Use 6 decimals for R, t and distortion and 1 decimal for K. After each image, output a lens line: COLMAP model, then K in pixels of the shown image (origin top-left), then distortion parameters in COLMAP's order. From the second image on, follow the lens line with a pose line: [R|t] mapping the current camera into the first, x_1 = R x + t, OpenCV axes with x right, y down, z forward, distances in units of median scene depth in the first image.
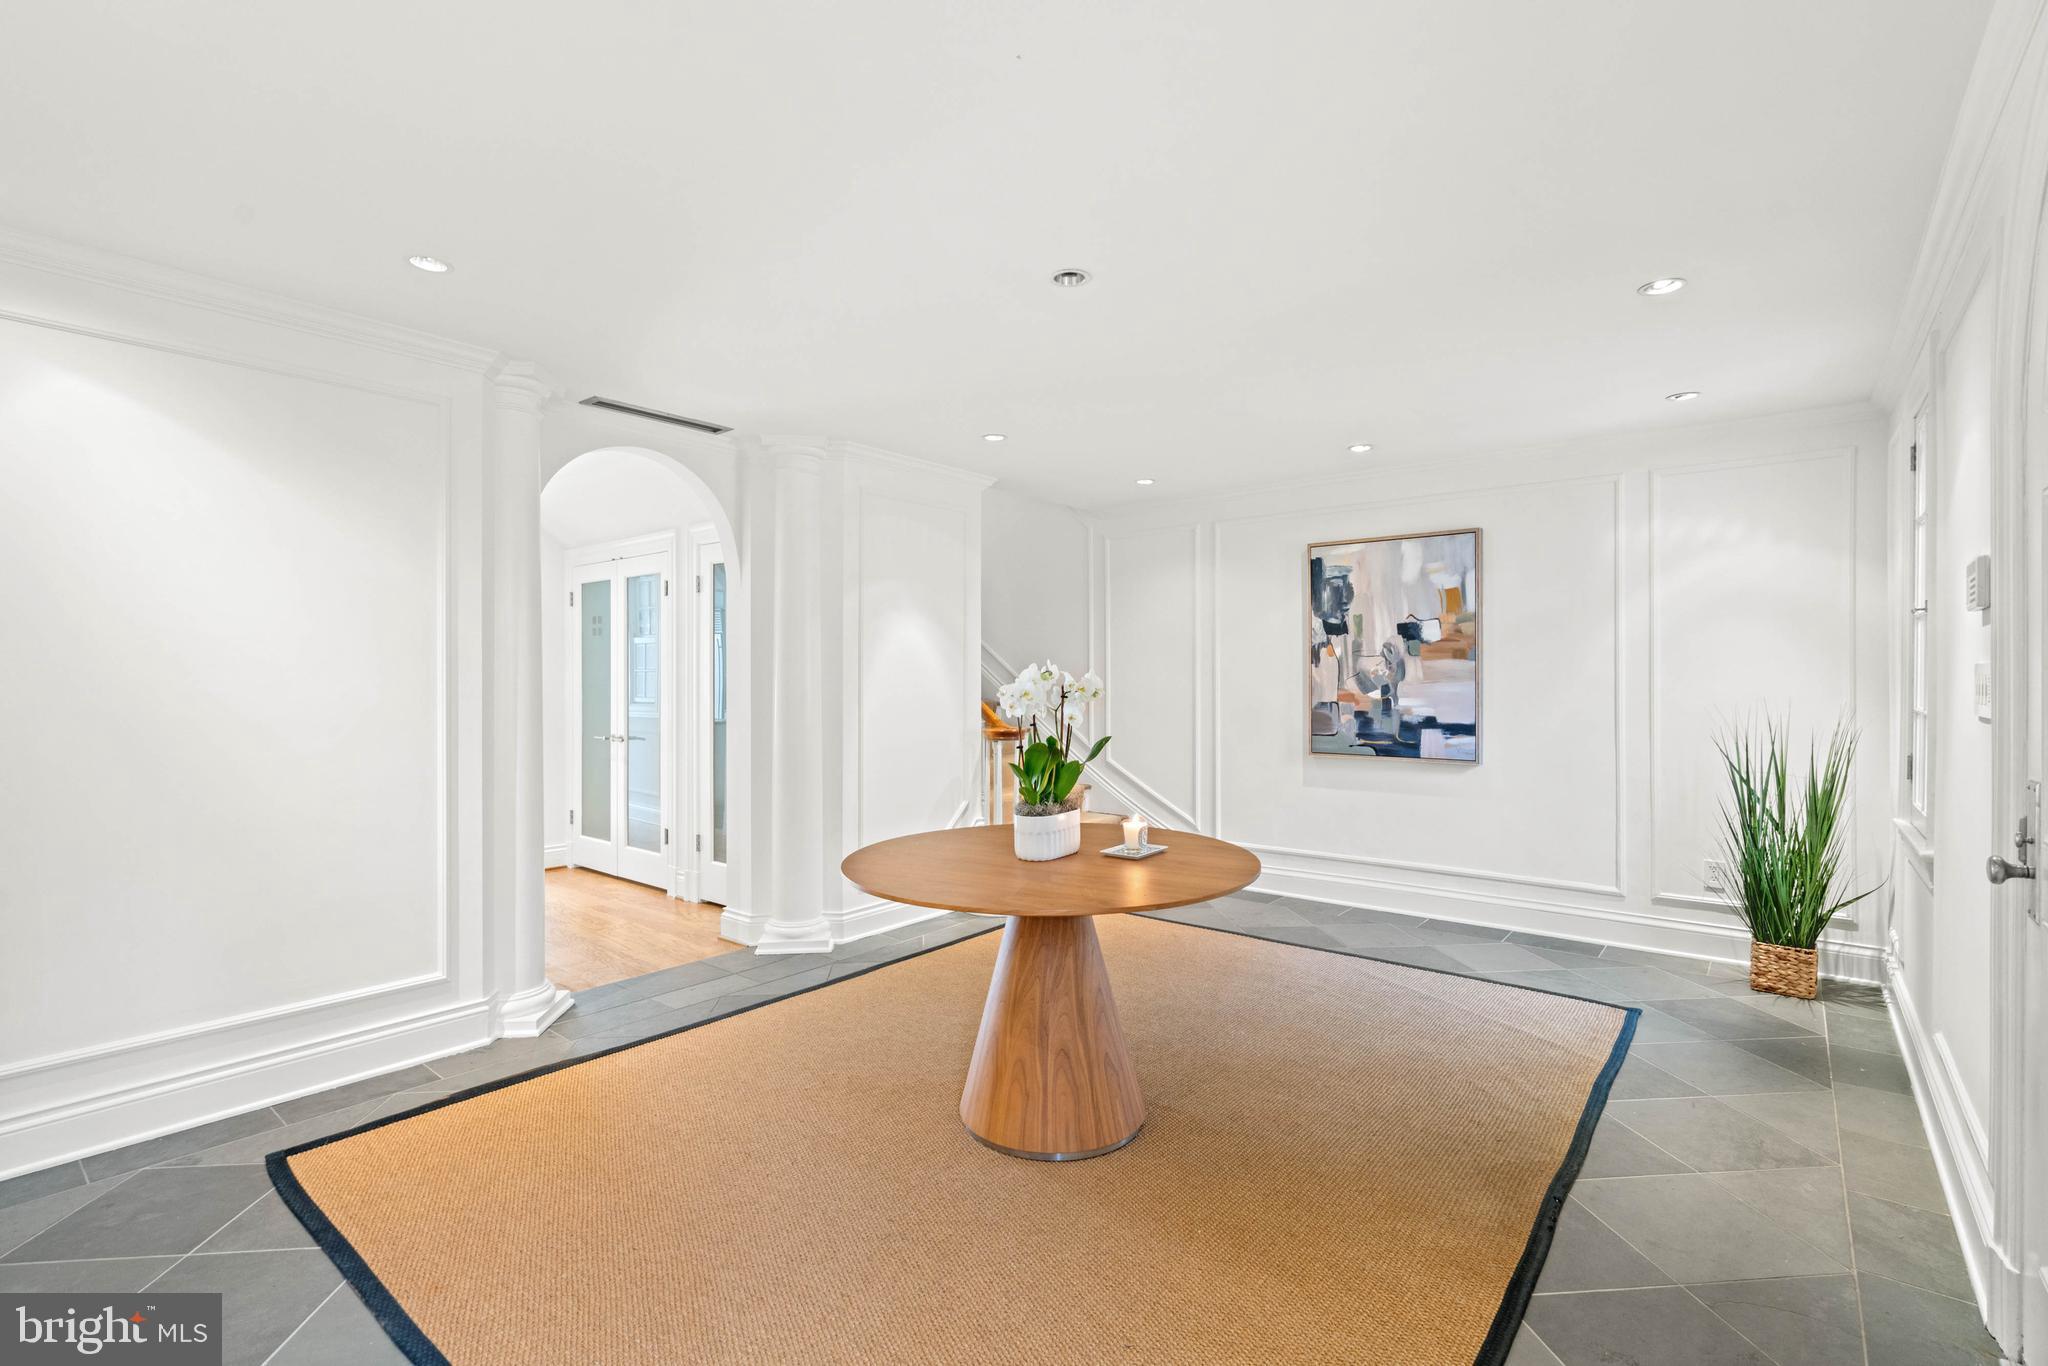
lens RADIAL K [[939.3, 0, 1022.0], [0, 939.3, 680.4], [0, 0, 1]] dist [-0.014688, 0.003371]
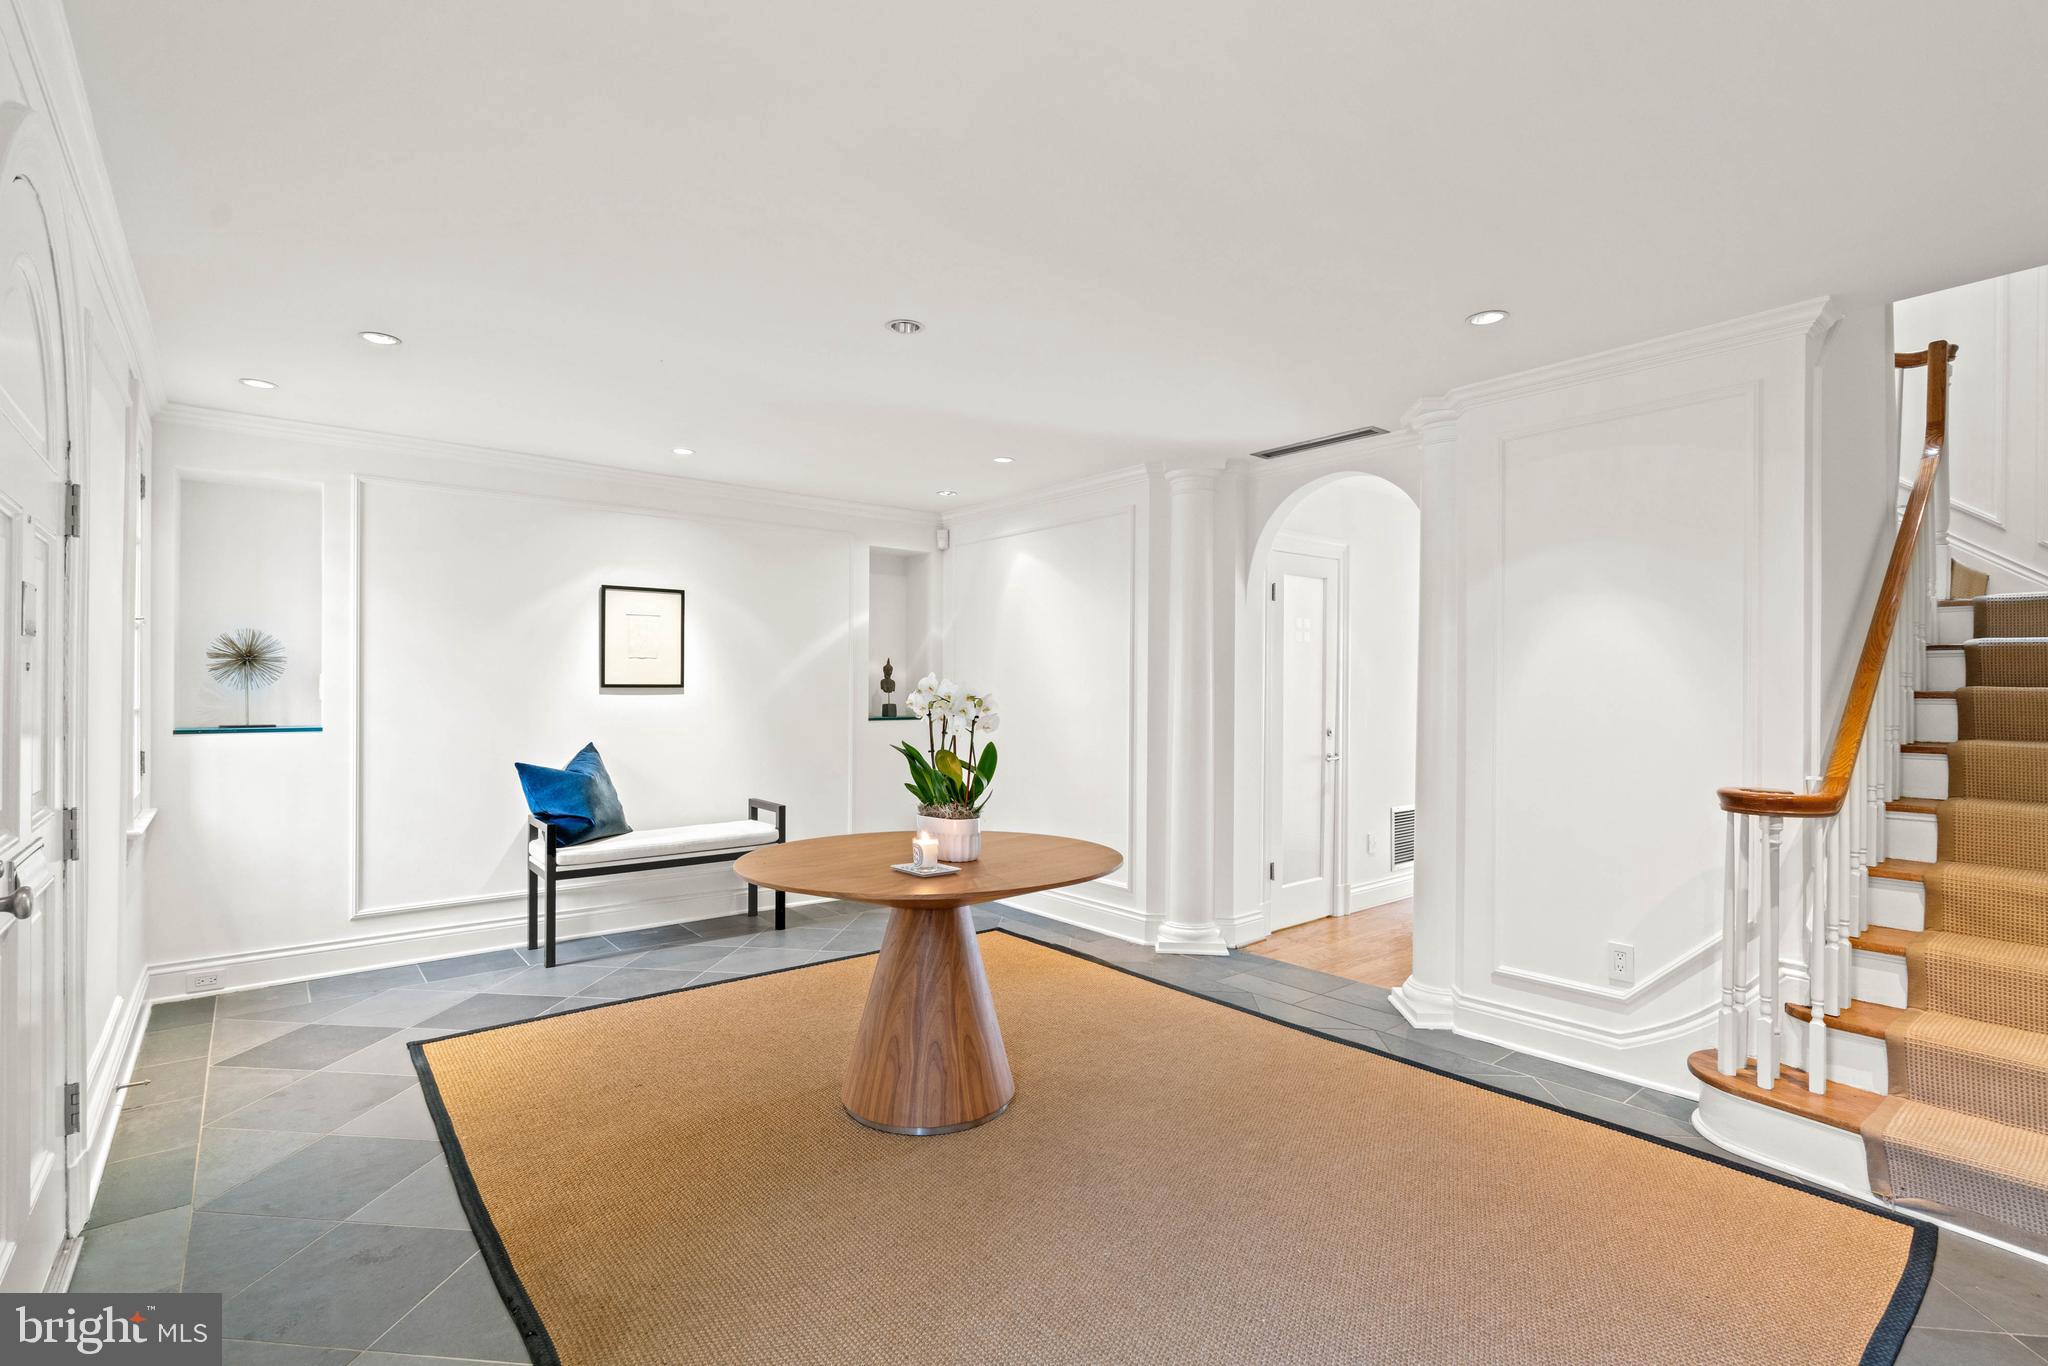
lens RADIAL K [[939.3, 0, 1021.5], [0, 939.3, 687.5], [0, 0, 1]] dist [-0.014688, 0.003371]
pose [[-0.202711, -0.003769, -0.979231, 0.980538], [-0.006473, 0.999976, -0.002508, -0.006994], [0.979217, 0.005831, -0.202730, 1.205690]]
